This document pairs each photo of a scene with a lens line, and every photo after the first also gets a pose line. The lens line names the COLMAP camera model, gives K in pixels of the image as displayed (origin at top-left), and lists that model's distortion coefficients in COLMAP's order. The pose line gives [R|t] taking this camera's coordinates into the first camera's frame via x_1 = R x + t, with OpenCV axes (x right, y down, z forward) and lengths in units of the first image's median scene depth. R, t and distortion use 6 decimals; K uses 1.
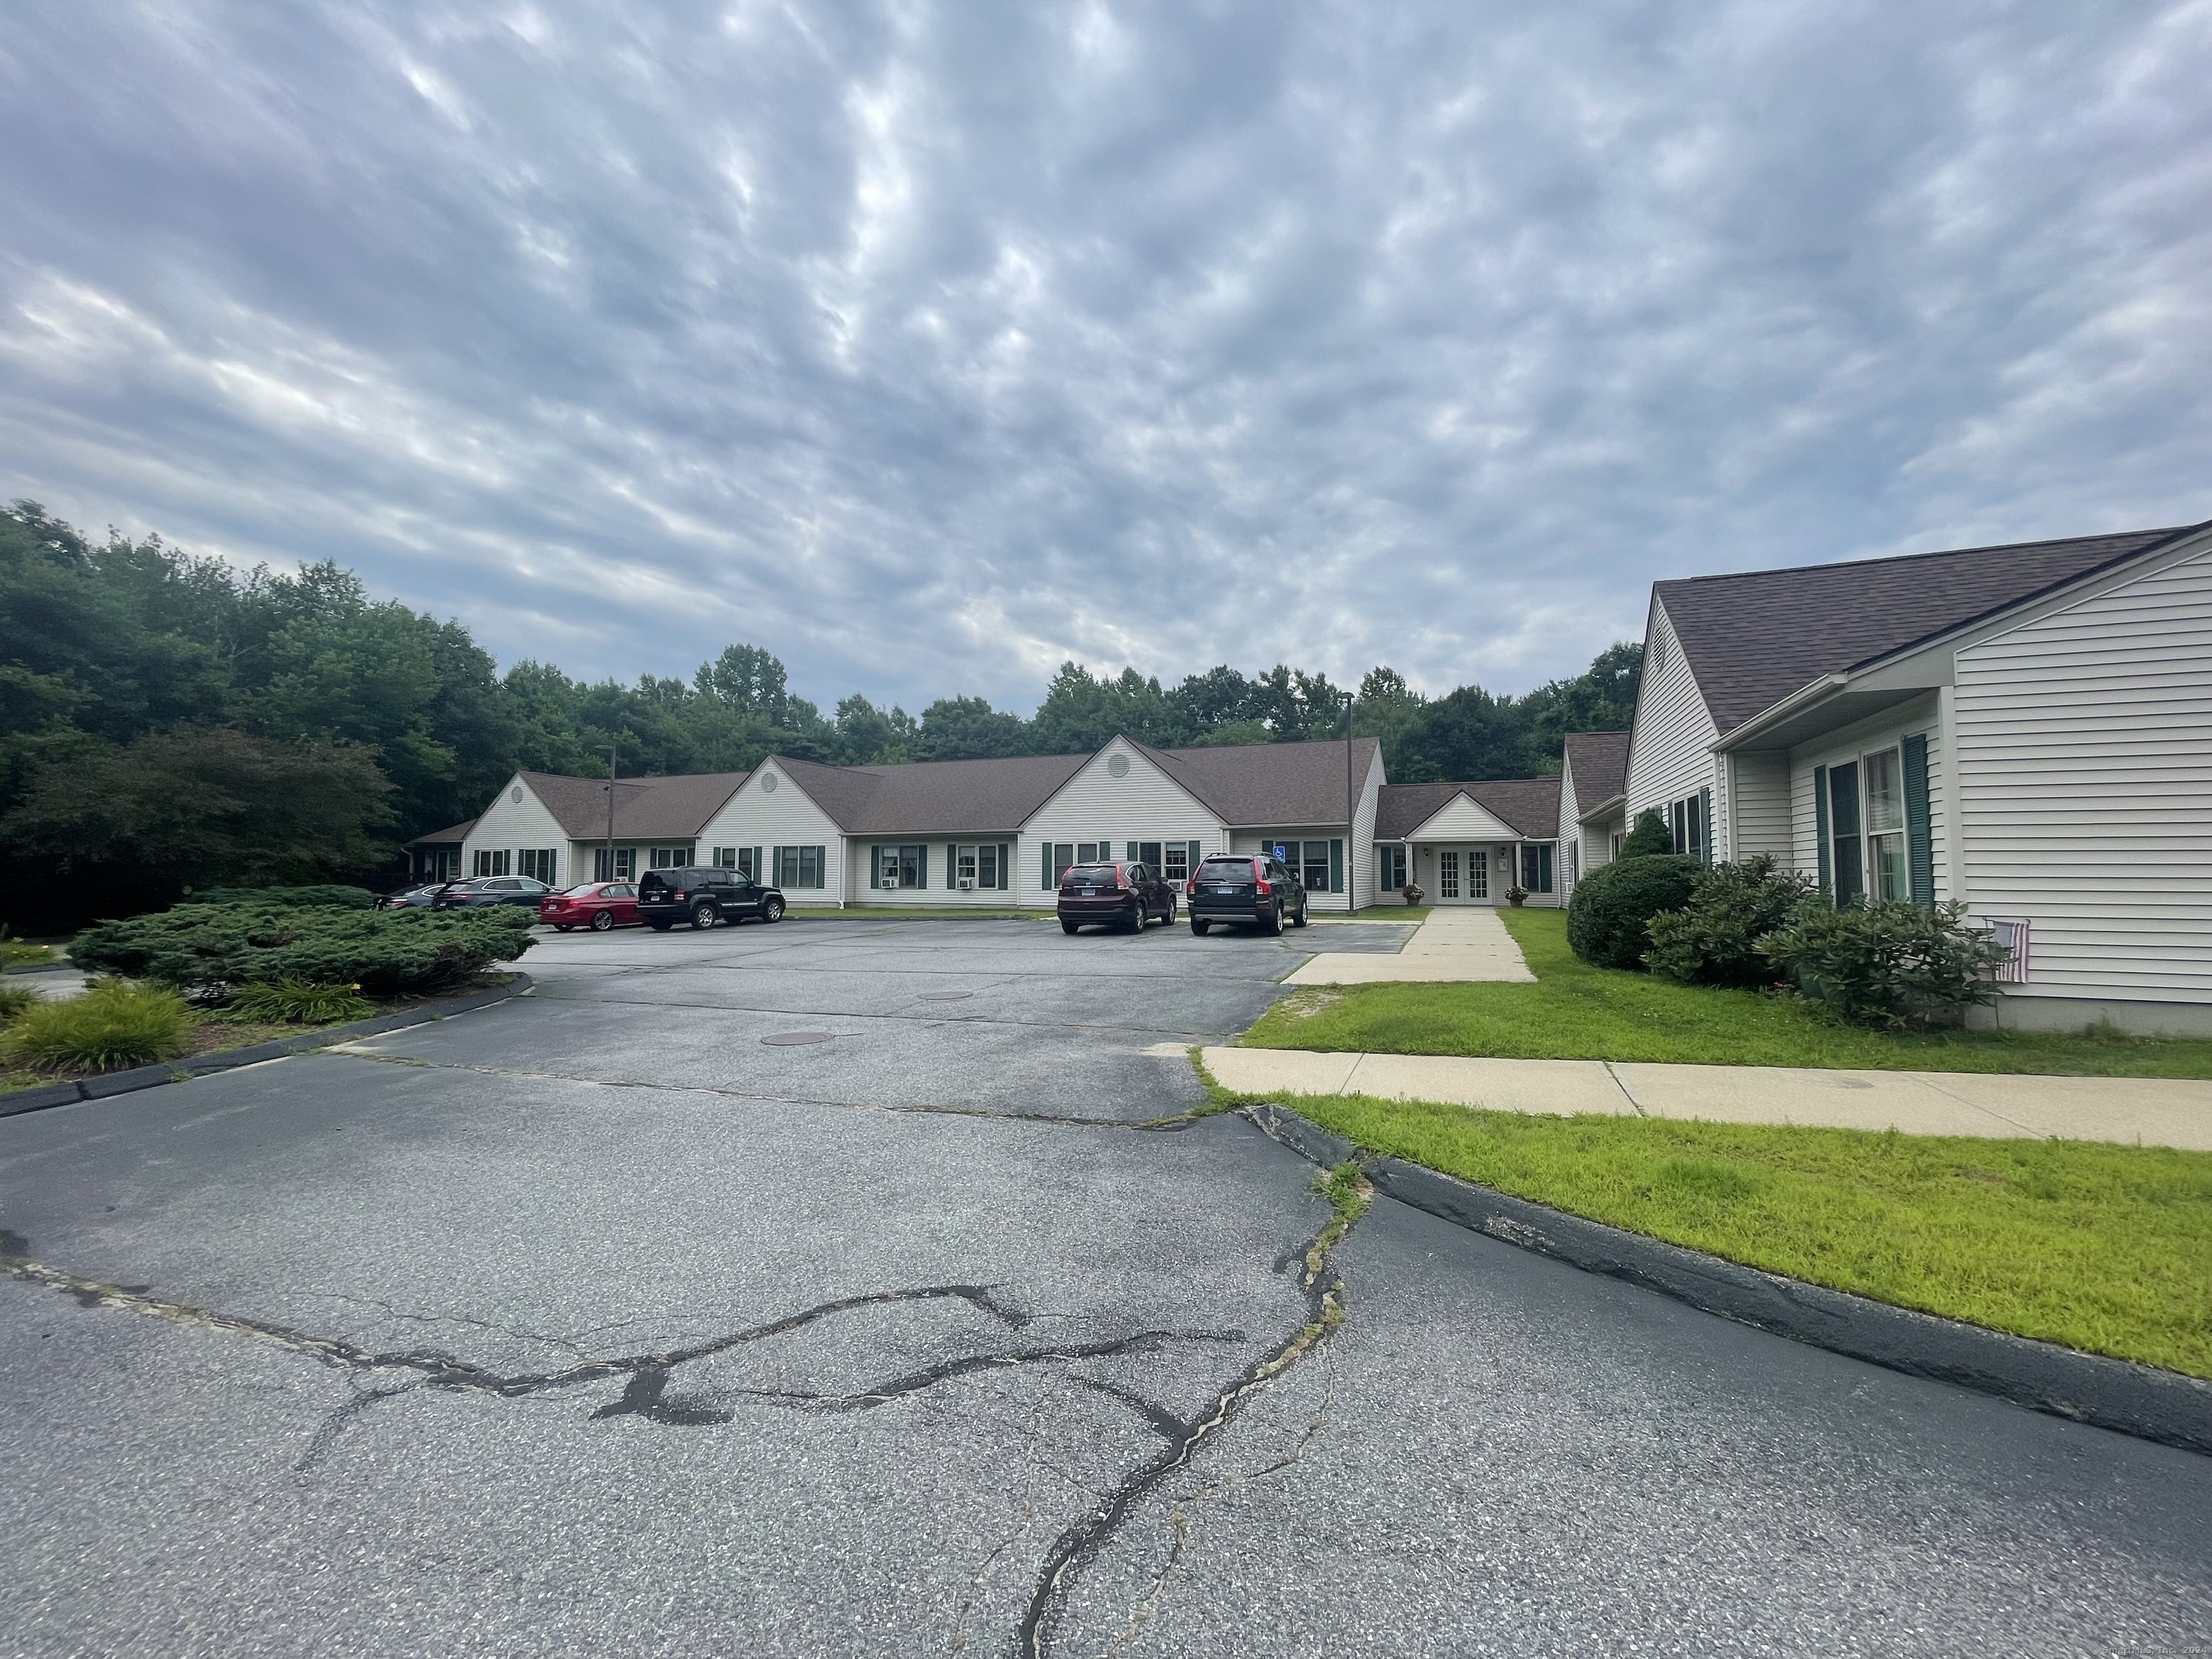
lens RADIAL K [[889.1, 0, 1100.6], [0, 889.1, 834.2], [0, 0, 1]] dist [-0.002979, -0.000060]
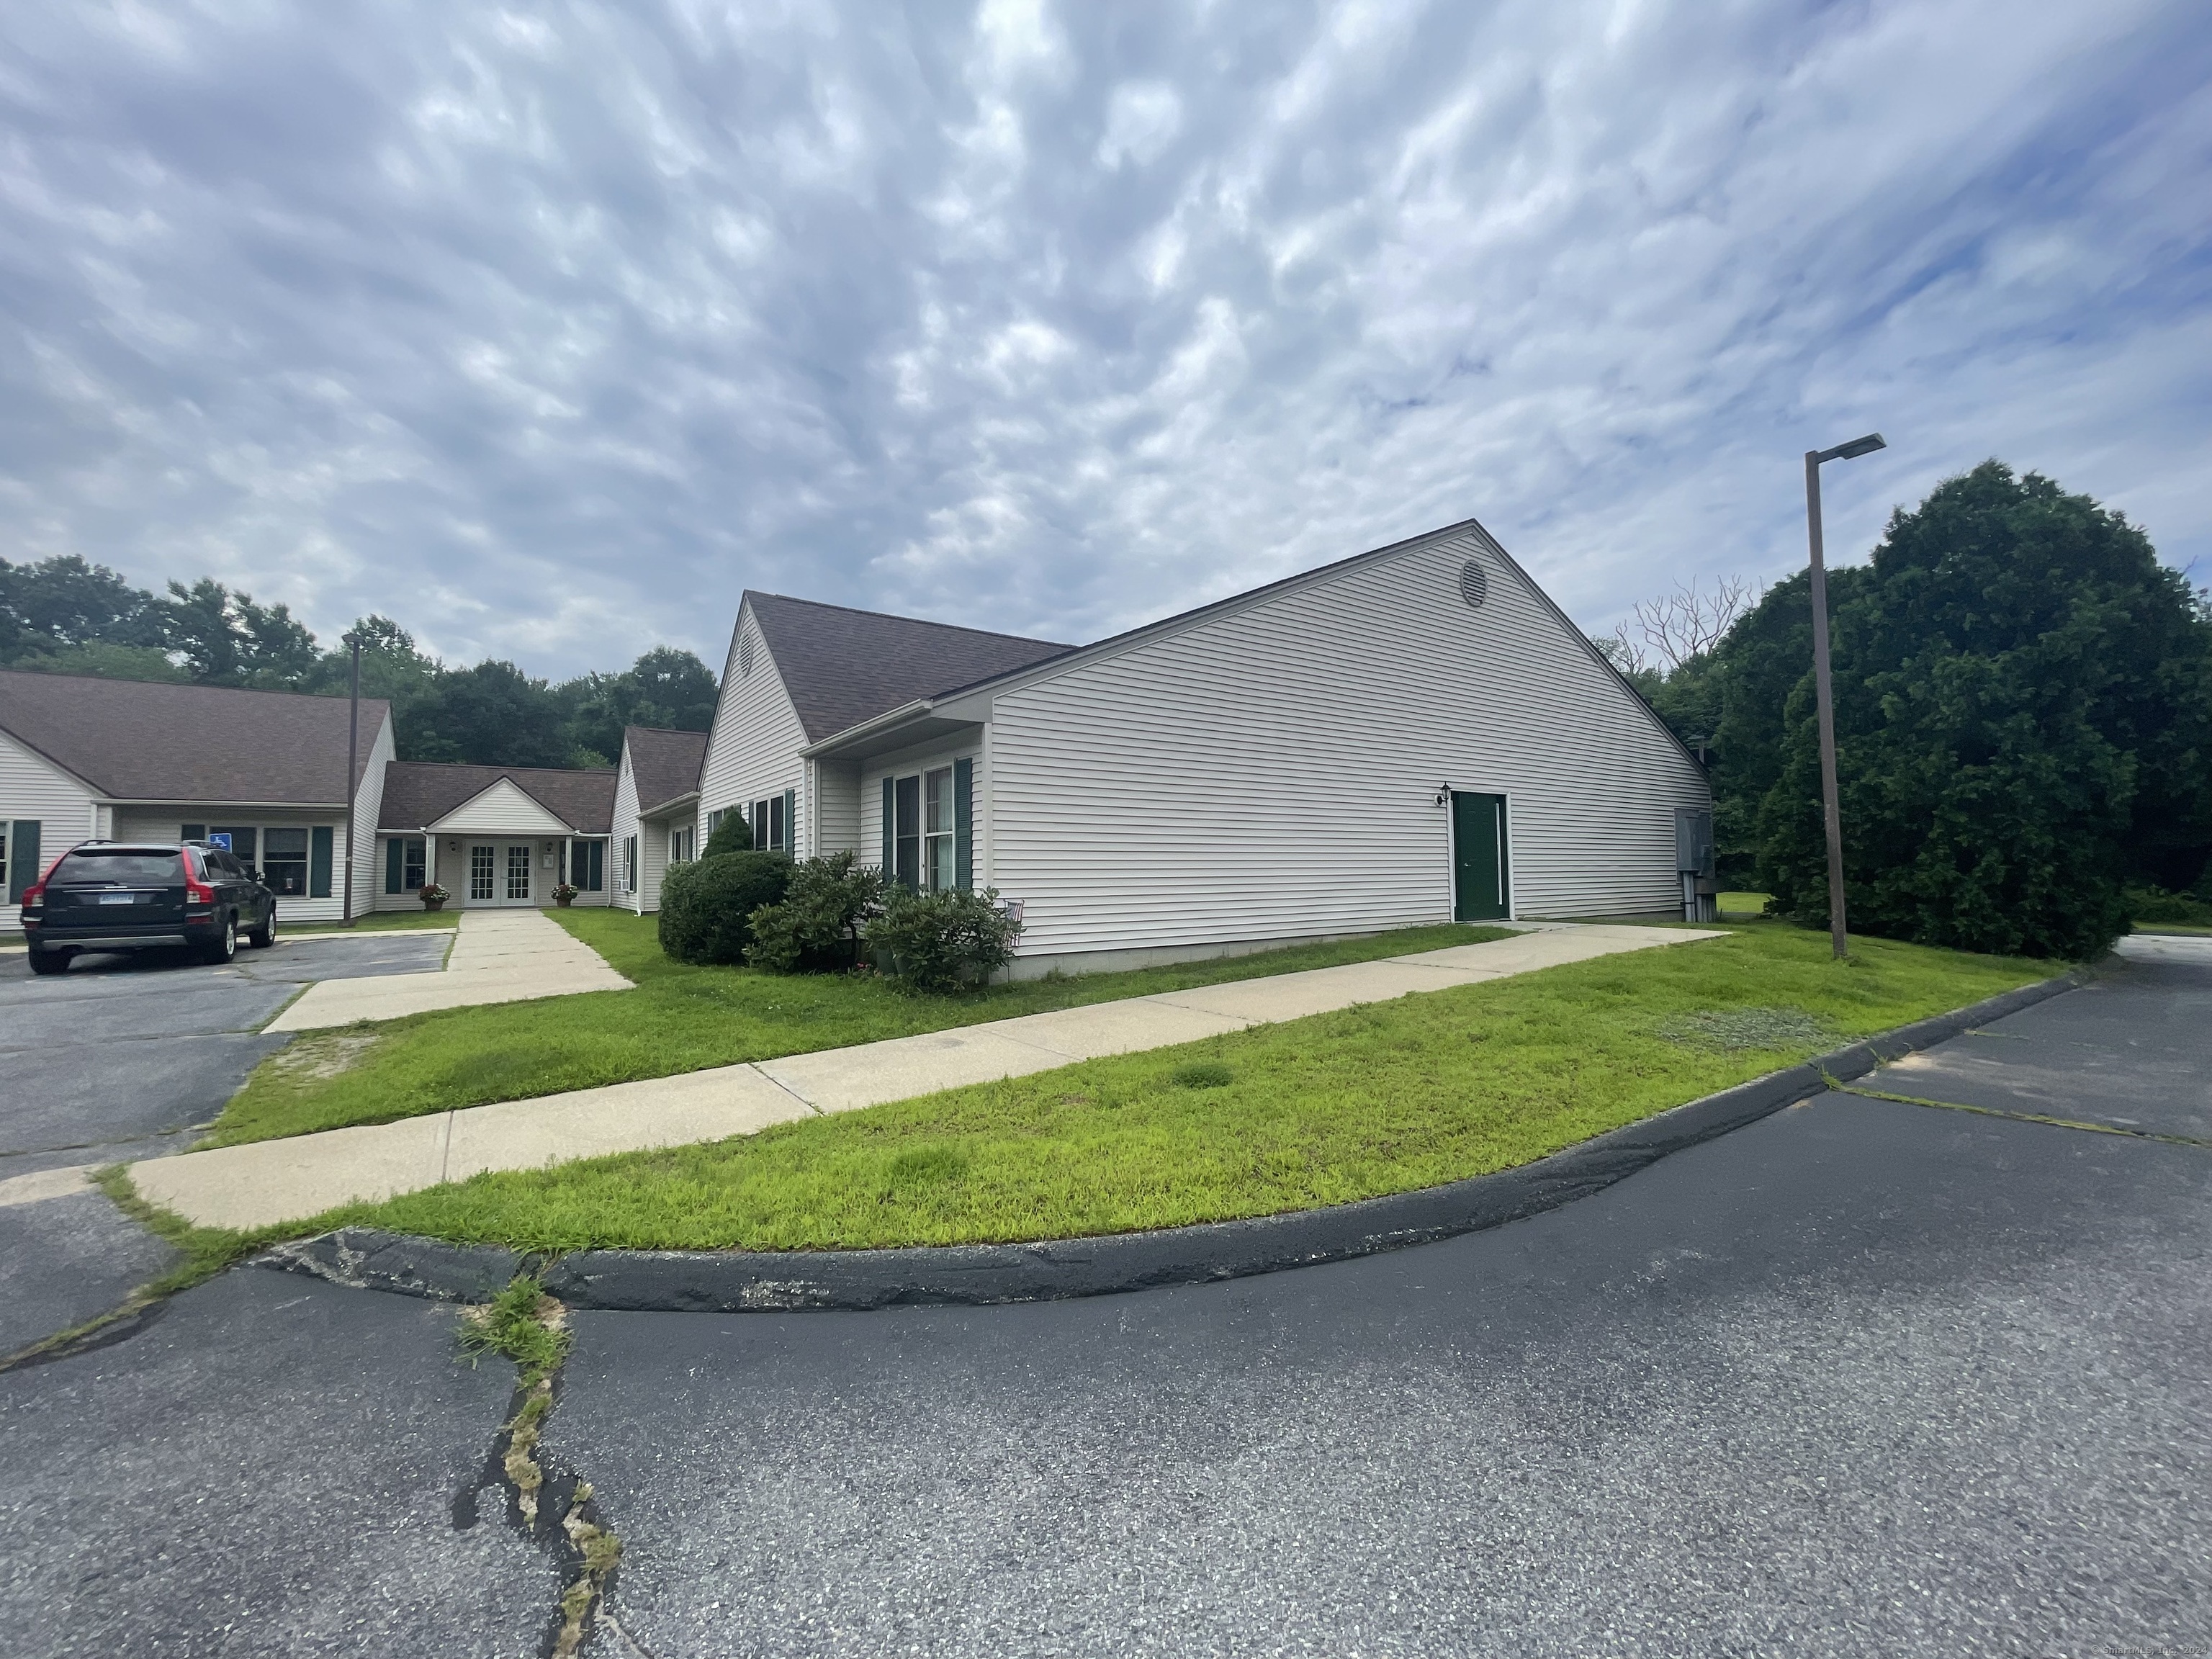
lens RADIAL K [[887.7, 0, 1097.4], [0, 887.7, 806.3], [0, 0, 1]] dist [-0.001567, 0.000675]
pose [[0.539278, 0.055500, 0.840297, -0.034057], [-0.031207, 0.998458, -0.045919, 0.006959], [-0.841550, -0.001460, 0.540178, 0.106197]]
